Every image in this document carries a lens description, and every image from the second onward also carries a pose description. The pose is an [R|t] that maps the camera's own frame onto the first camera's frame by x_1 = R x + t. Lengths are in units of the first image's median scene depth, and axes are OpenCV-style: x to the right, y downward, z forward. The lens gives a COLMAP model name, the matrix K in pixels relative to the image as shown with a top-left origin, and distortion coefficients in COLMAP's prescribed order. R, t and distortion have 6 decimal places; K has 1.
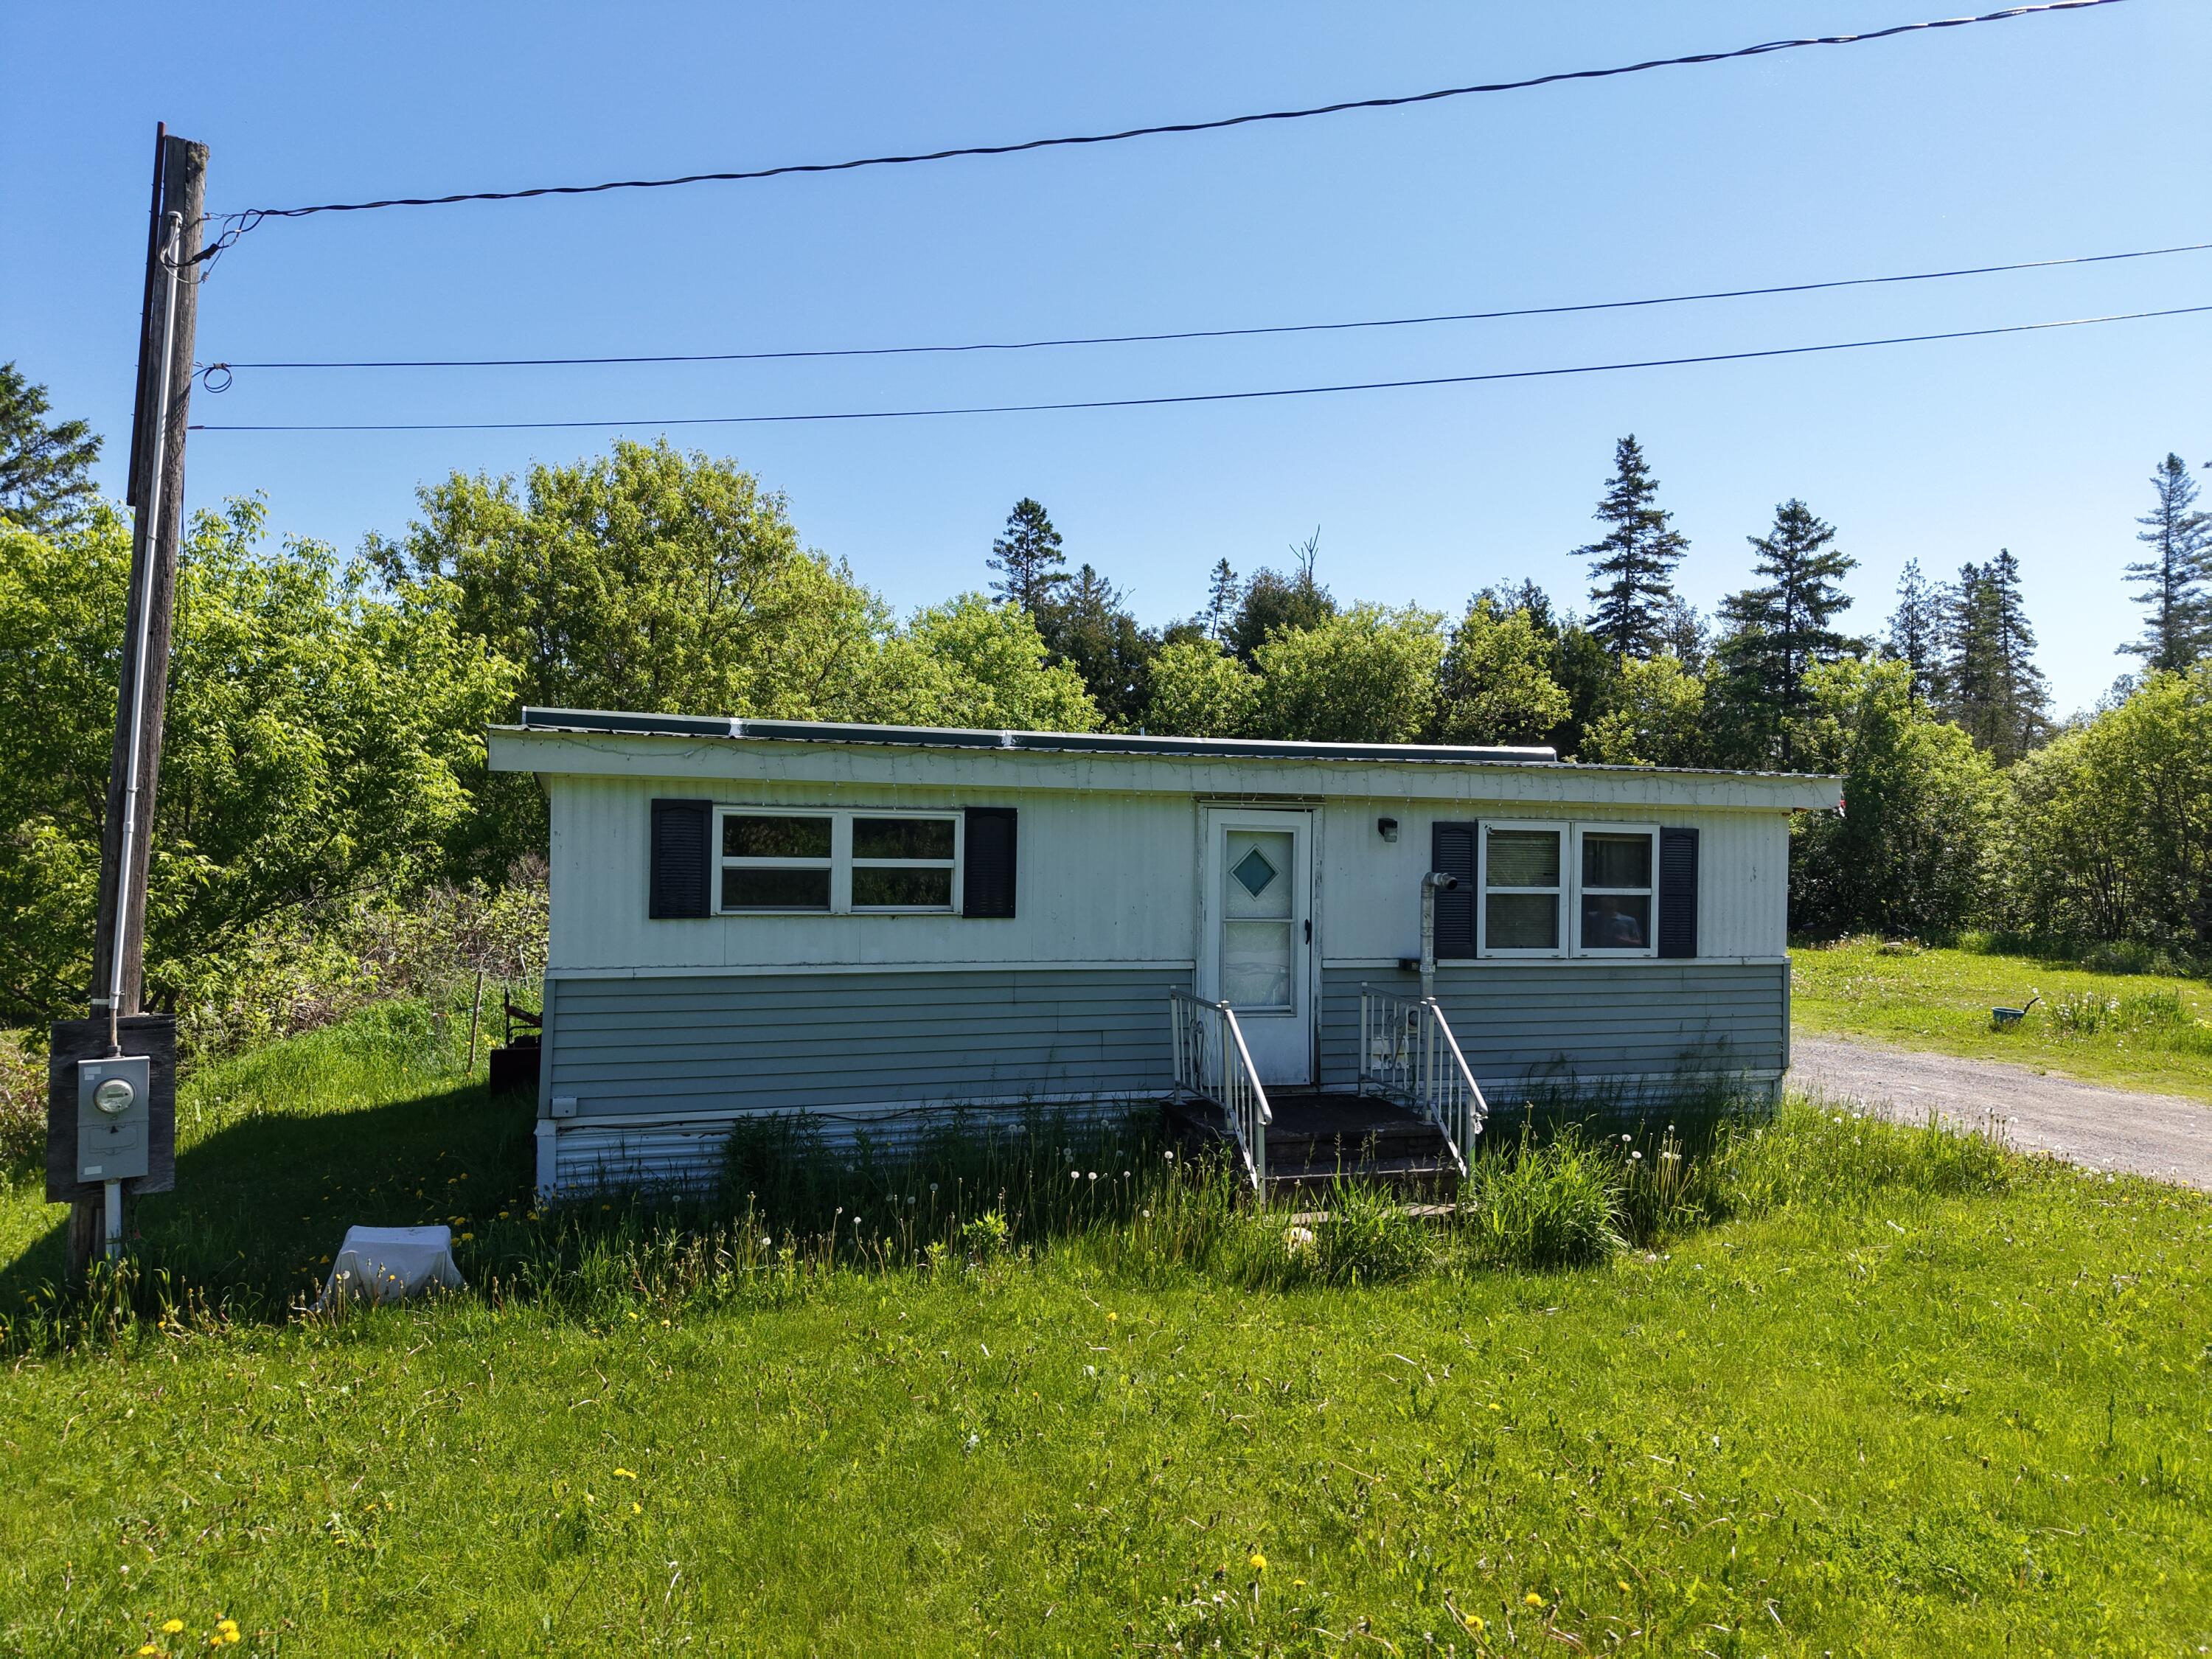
lens RADIAL K [[1483.7, 0, 1098.7], [0, 1483.7, 847.2], [0, 0, 1]] dist [0.025393, -0.027766]
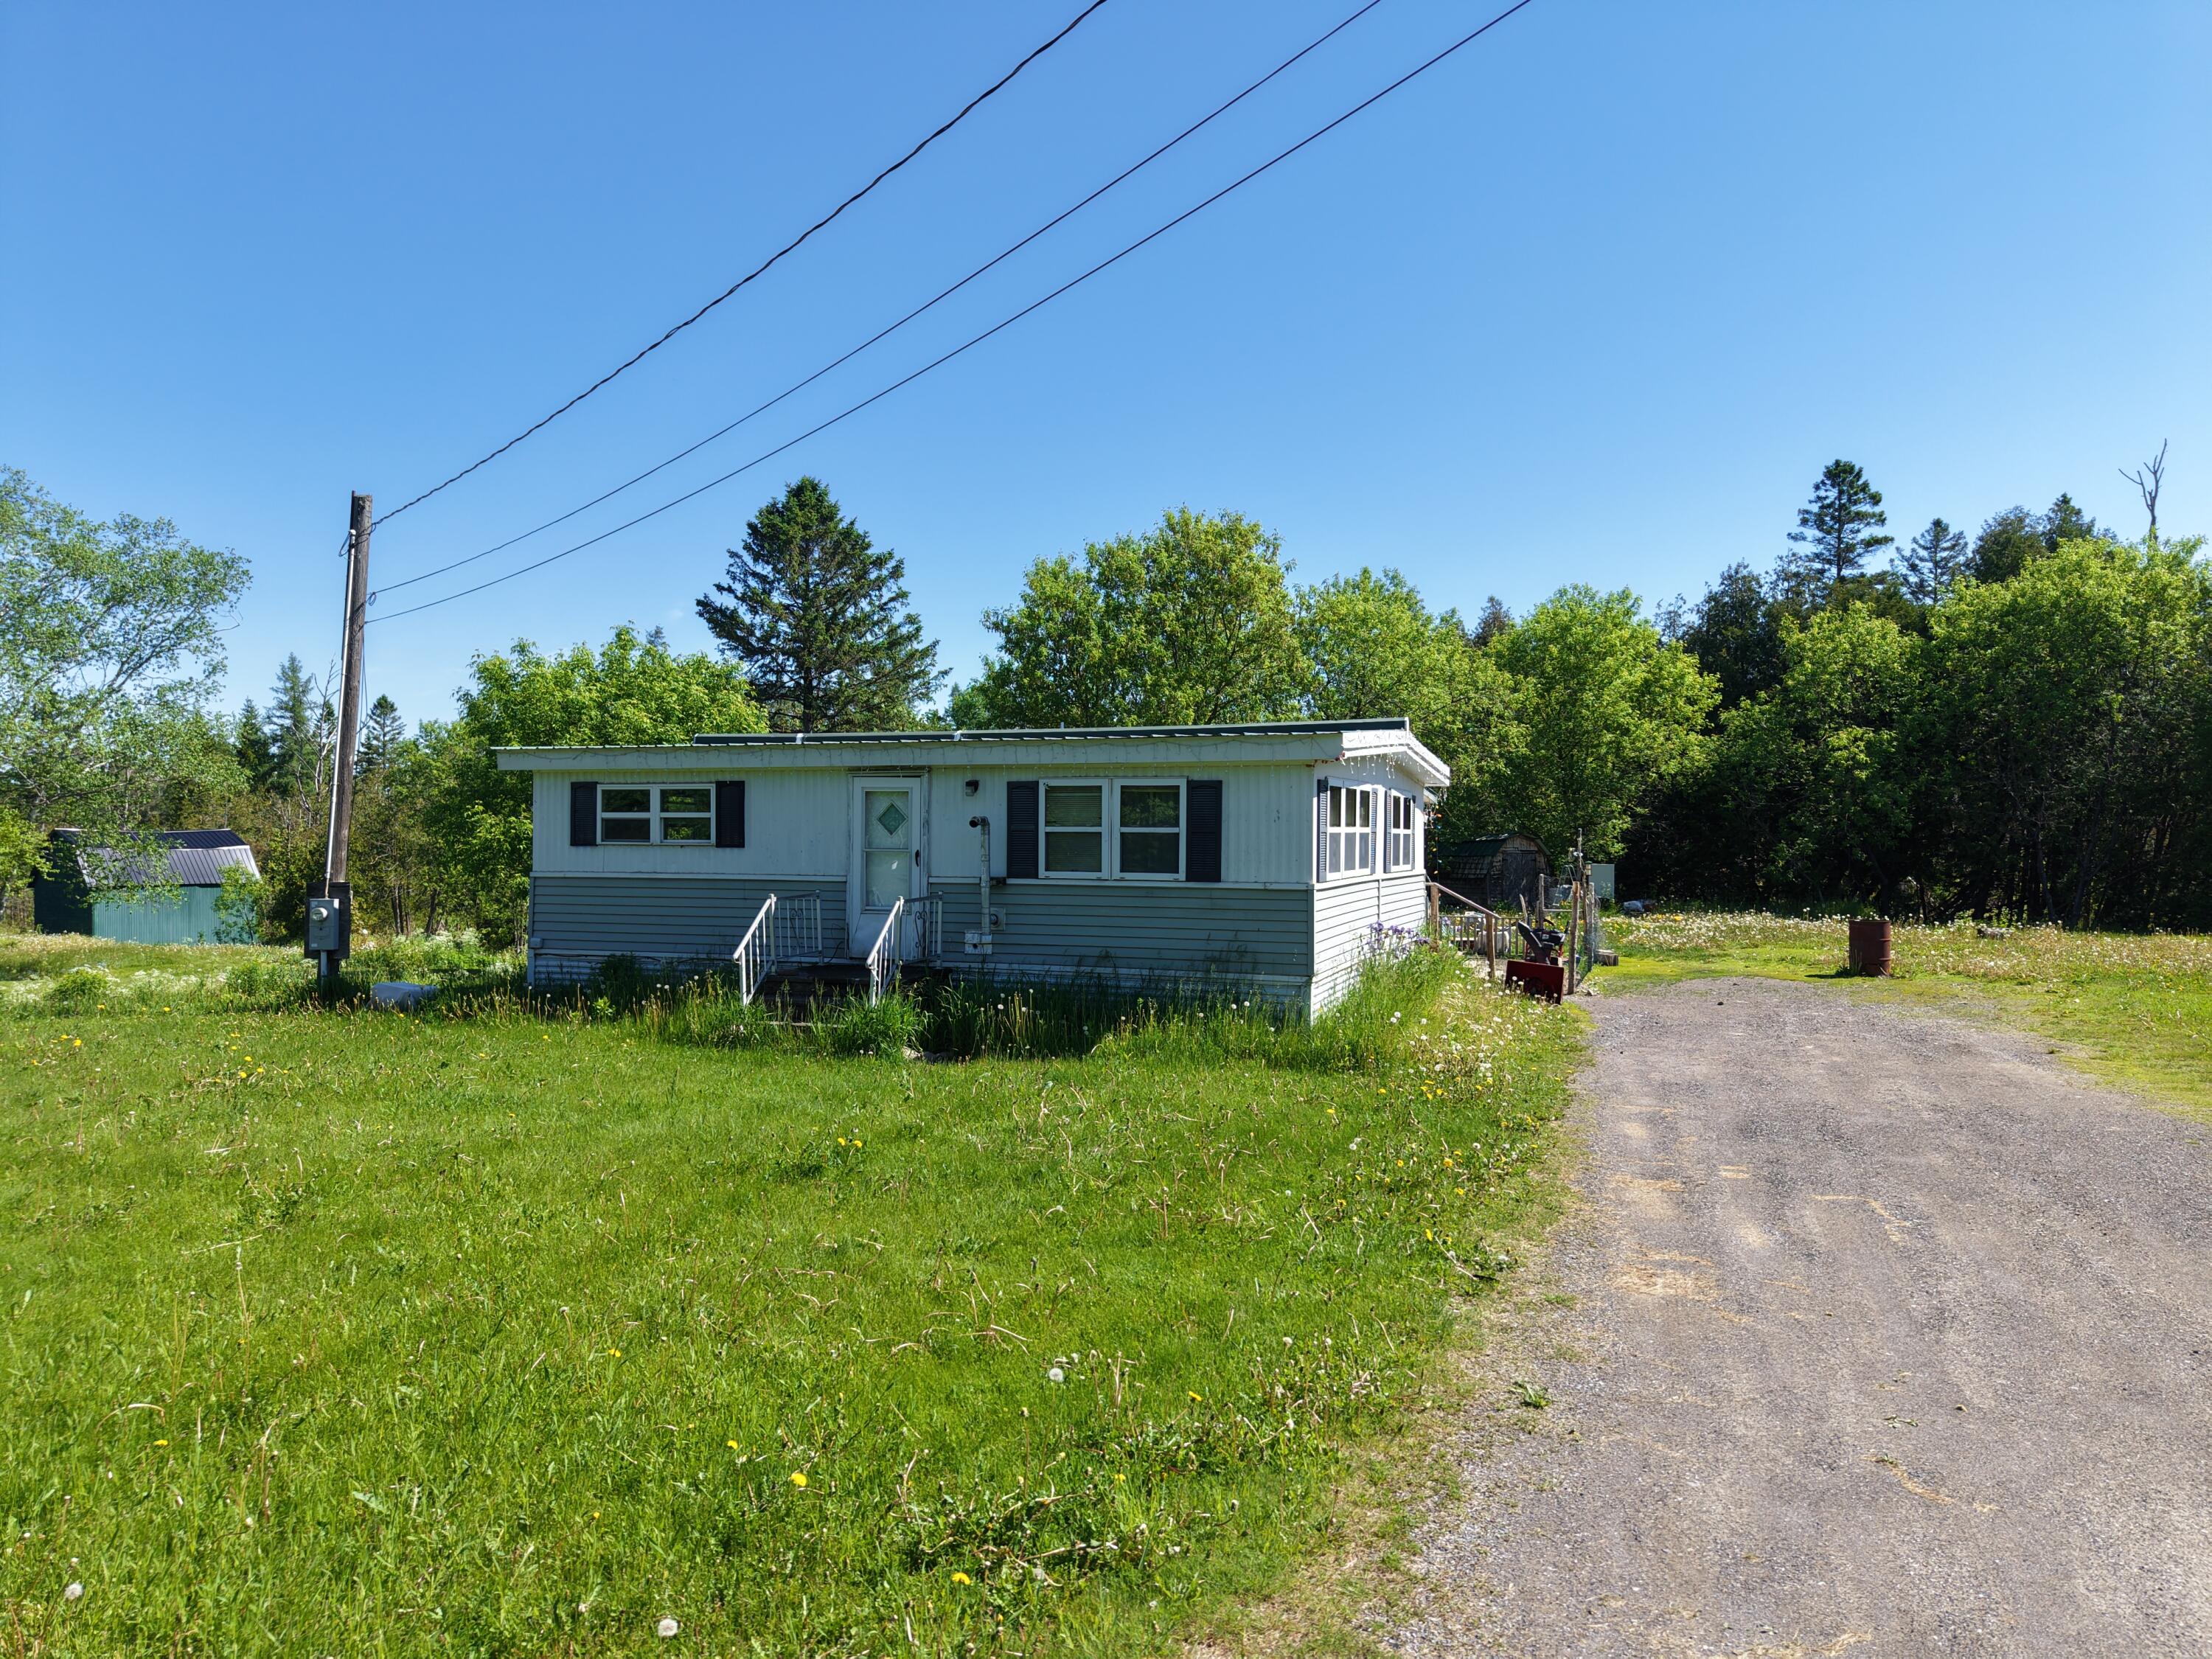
lens RADIAL K [[1483.7, 0, 1095.0], [0, 1483.7, 835.3], [0, 0, 1]] dist [0.025393, -0.027766]
pose [[0.782303, -0.013665, -0.622748, 0.879184], [0.006292, 0.999882, -0.014037, 0.041274], [0.622866, 0.007062, 0.782296, -0.039074]]
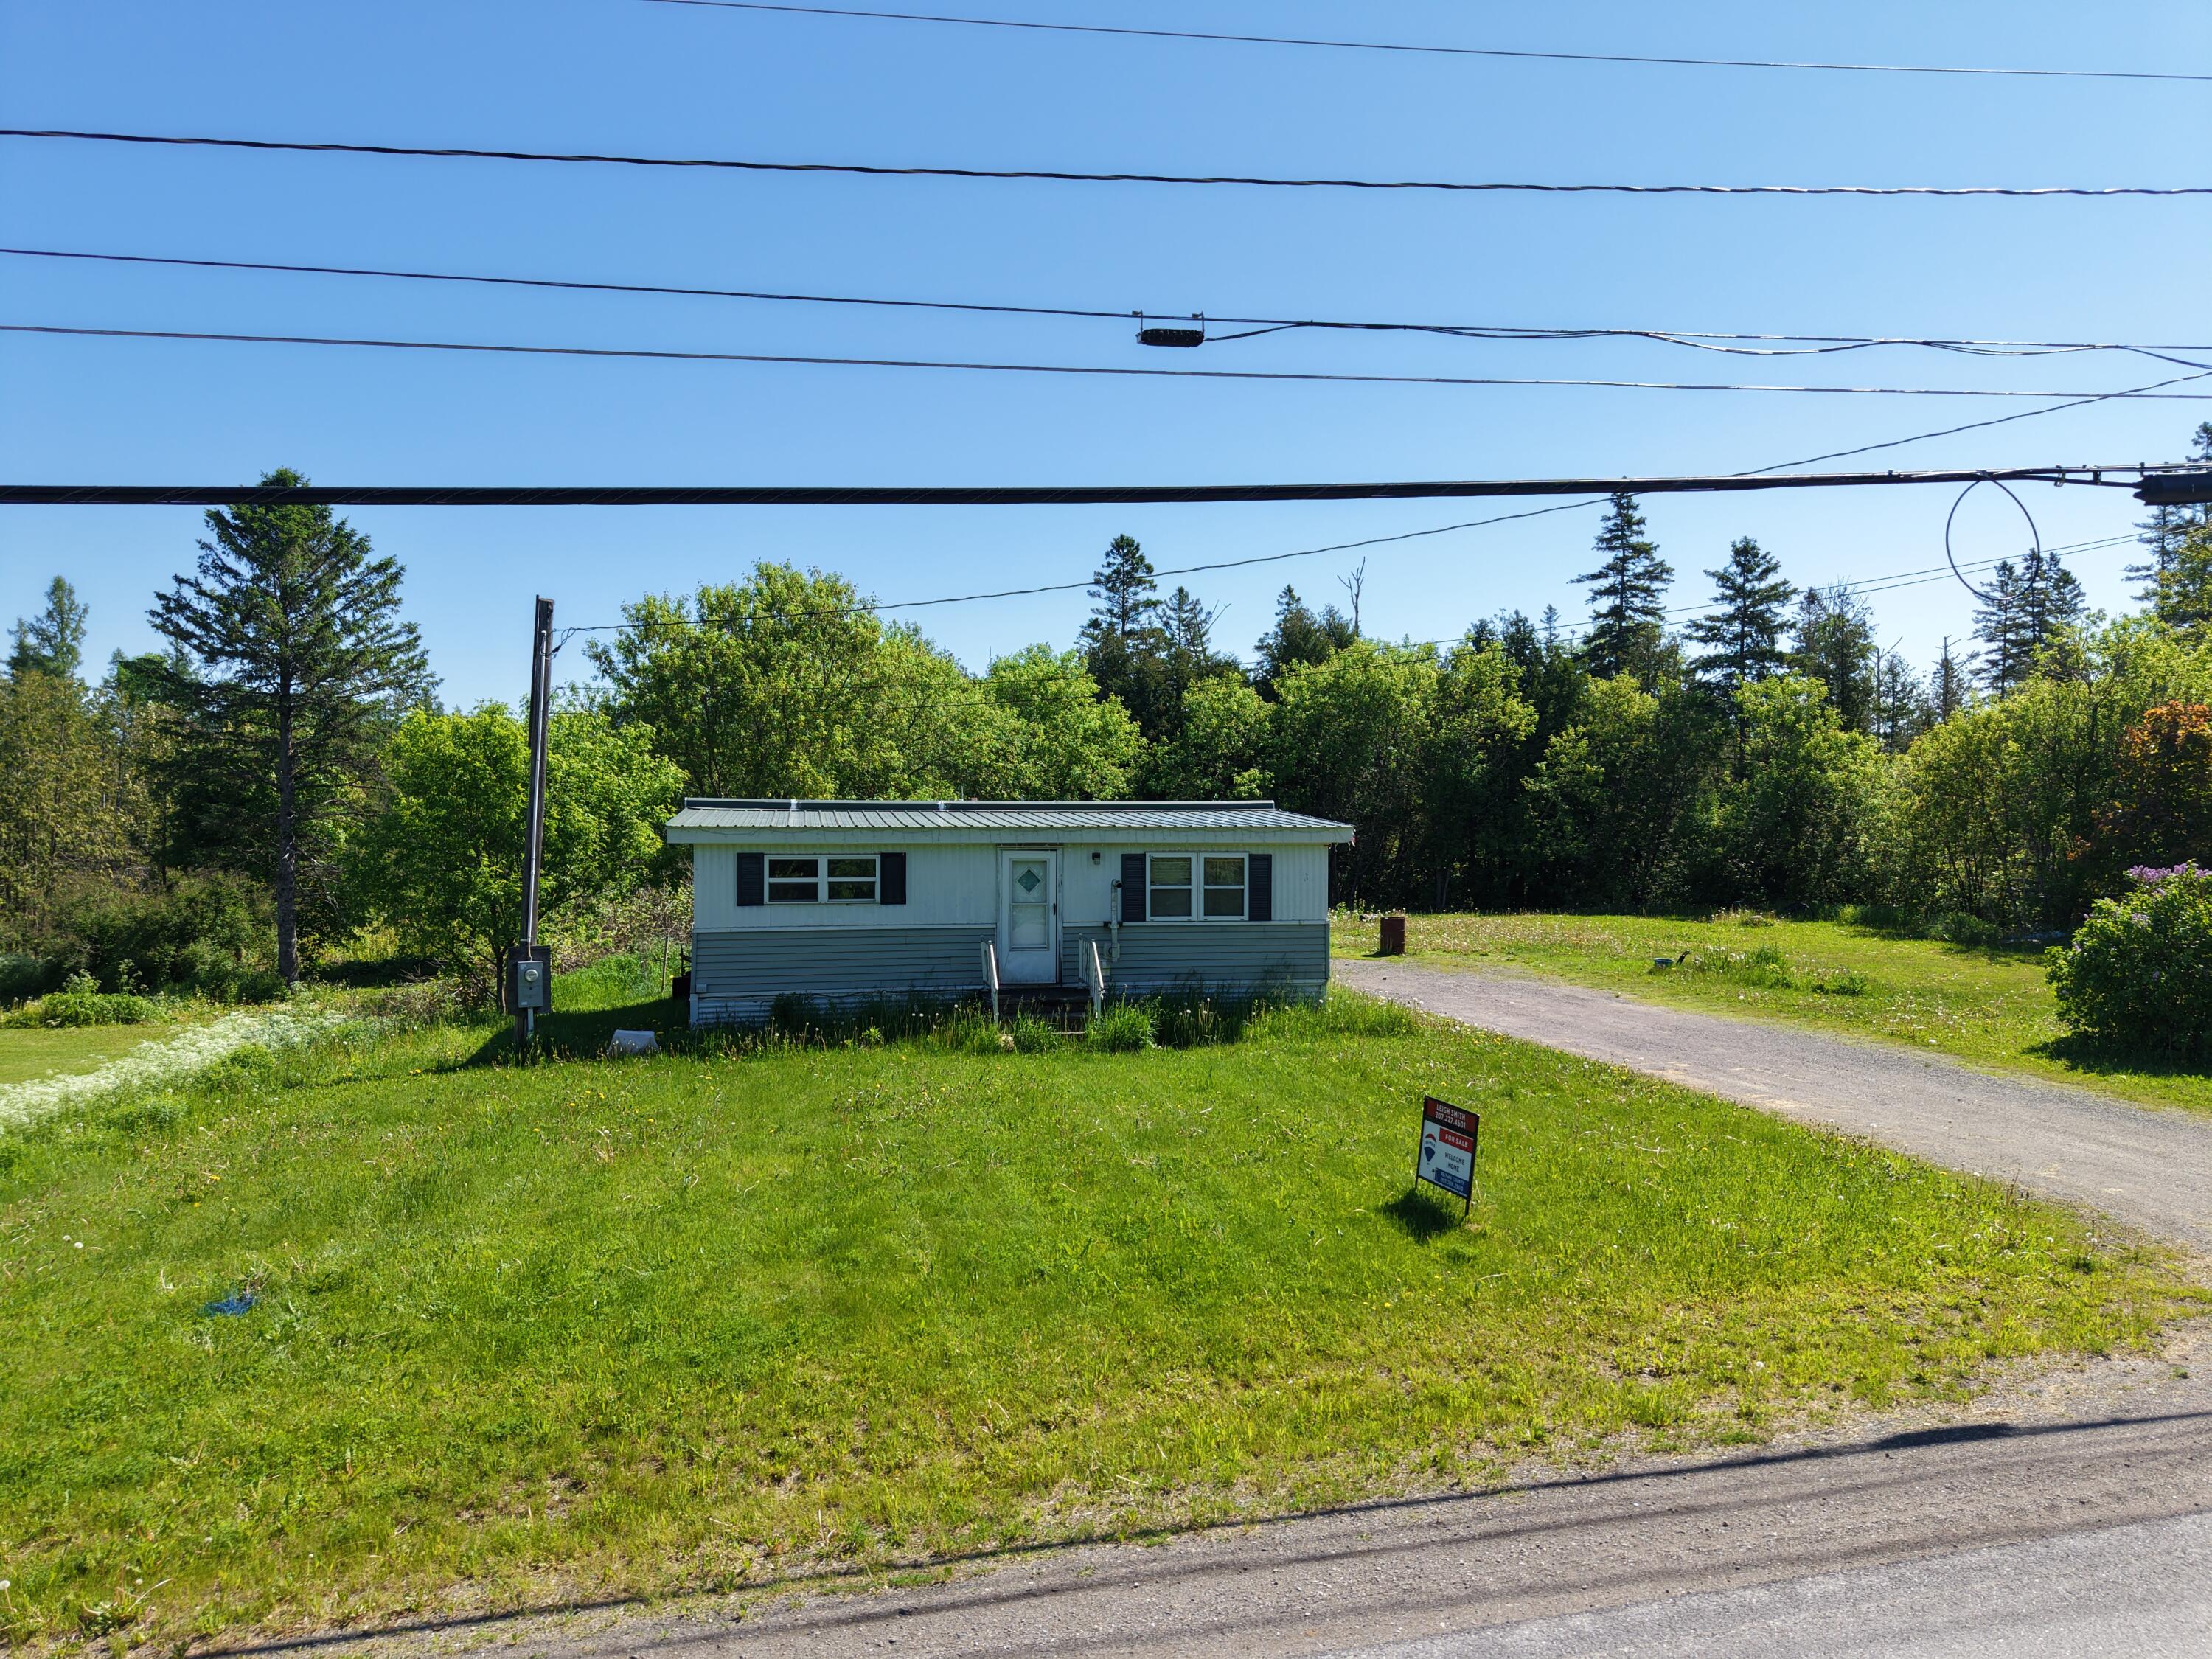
lens RADIAL K [[1483.7, 0, 1103.5], [0, 1483.7, 834.4], [0, 0, 1]] dist [0.025393, -0.027766]
pose [[0.993901, -0.013773, -0.109408, 0.316903], [0.014128, 0.999897, 0.002469, -0.036919], [0.109363, -0.004000, 0.993994, -0.750641]]
